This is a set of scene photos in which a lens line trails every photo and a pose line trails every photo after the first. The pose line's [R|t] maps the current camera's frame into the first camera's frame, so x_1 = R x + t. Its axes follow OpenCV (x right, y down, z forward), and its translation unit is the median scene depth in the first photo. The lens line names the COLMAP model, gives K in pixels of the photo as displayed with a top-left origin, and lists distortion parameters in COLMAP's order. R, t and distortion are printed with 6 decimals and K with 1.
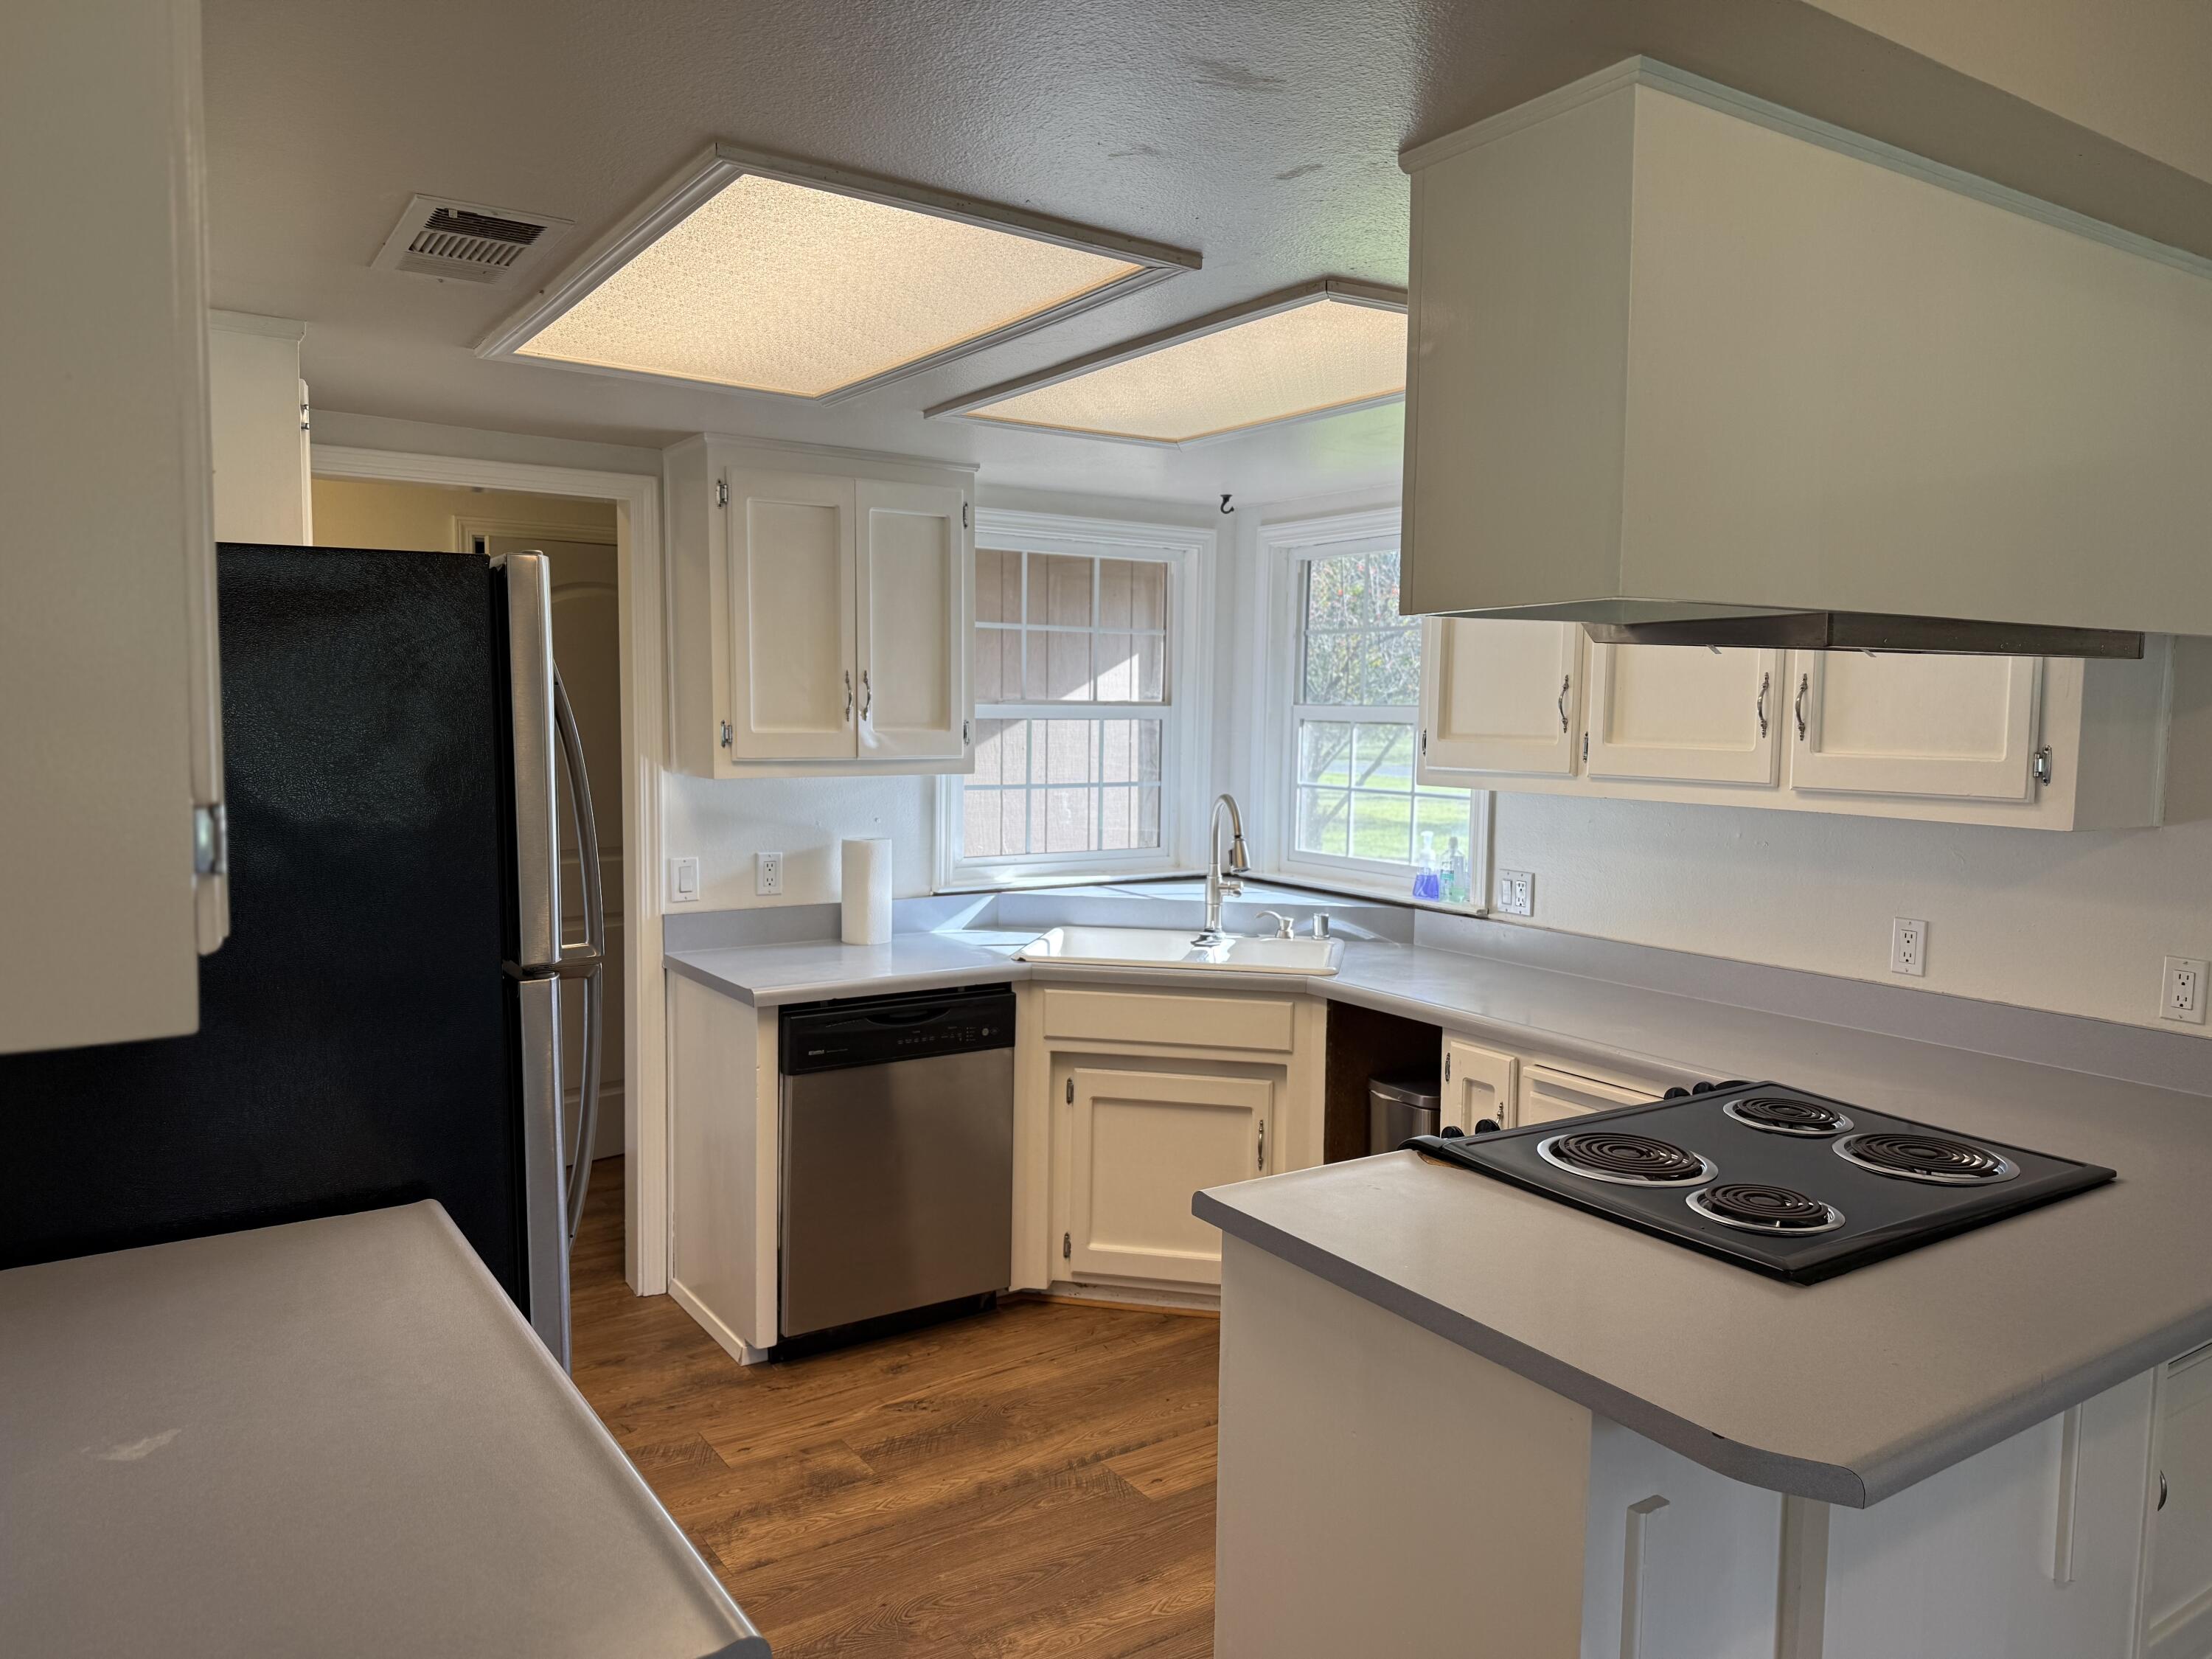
lens RADIAL K [[1543.3, 0, 1101.2], [0, 1543.3, 827.2], [0, 0, 1]] dist [0.064220, -0.075019]
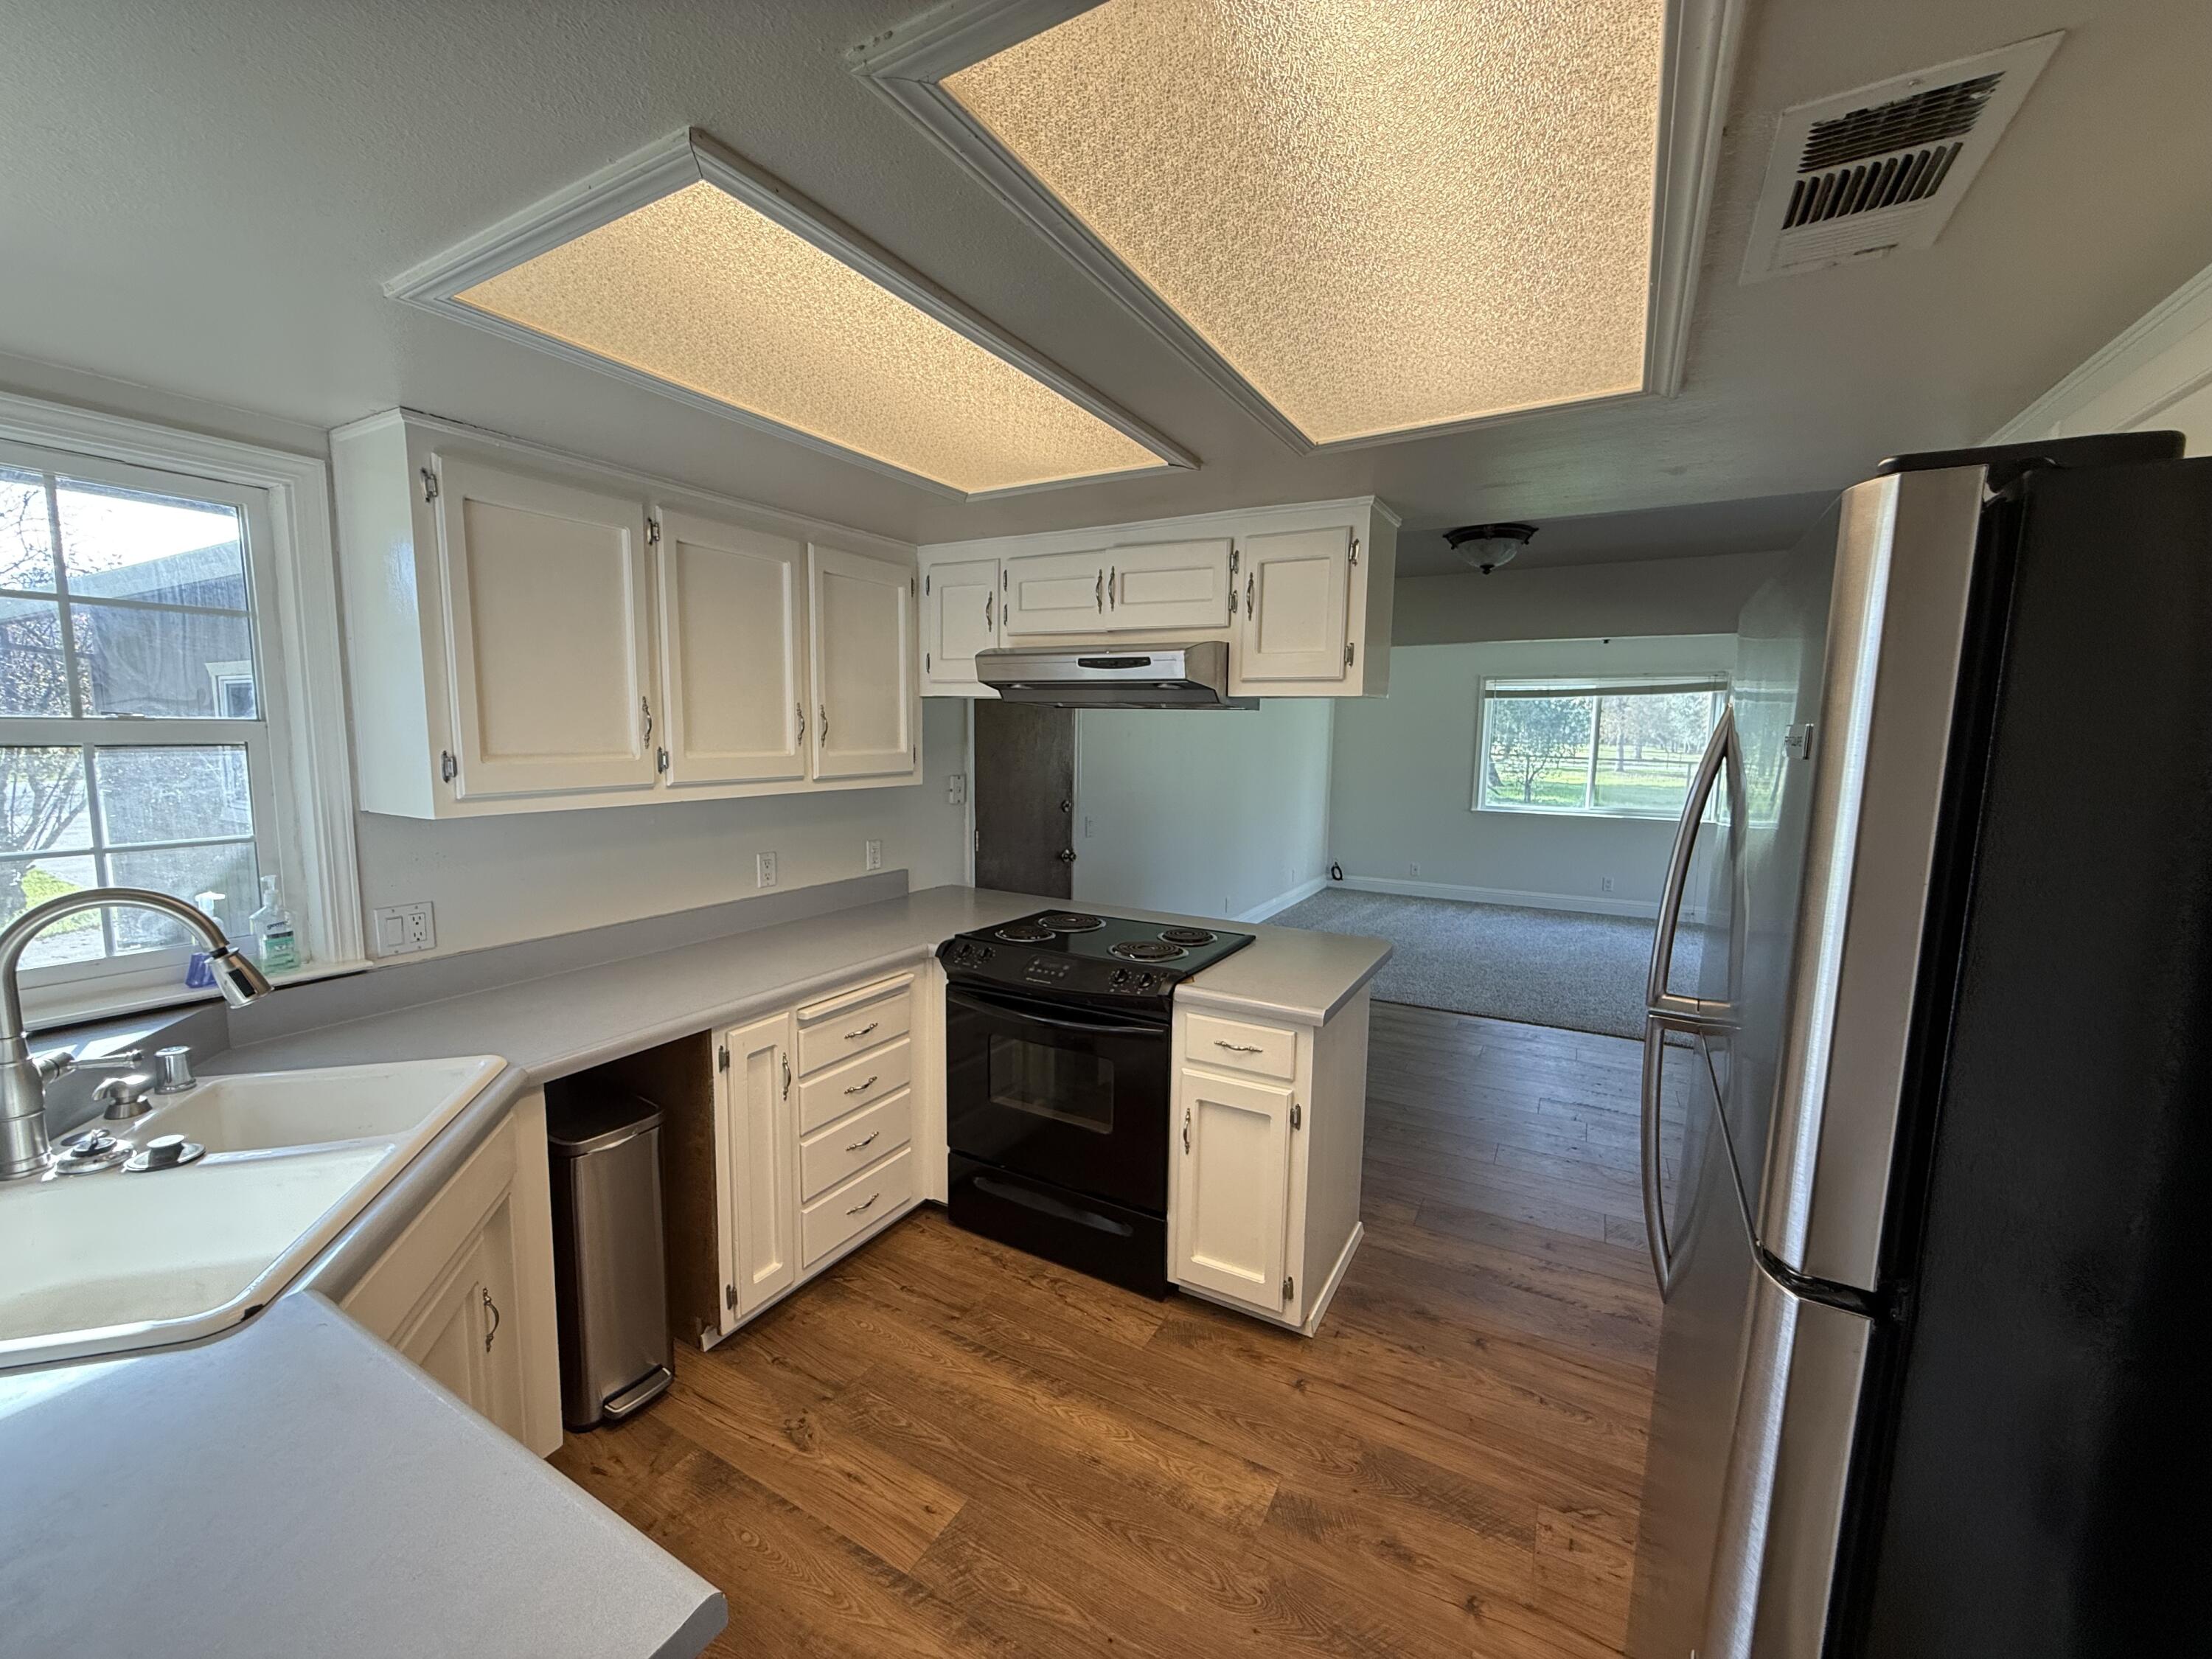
lens RADIAL K [[882.2, 0, 1095.9], [0, 882.2, 835.8], [0, 0, 1]] dist [-0.000367, 0.000422]
pose [[-0.439389, -0.131884, 0.888563, -0.471487], [0.052902, 0.983648, 0.172156, -0.103771], [-0.896738, 0.122650, -0.425227, 1.118666]]
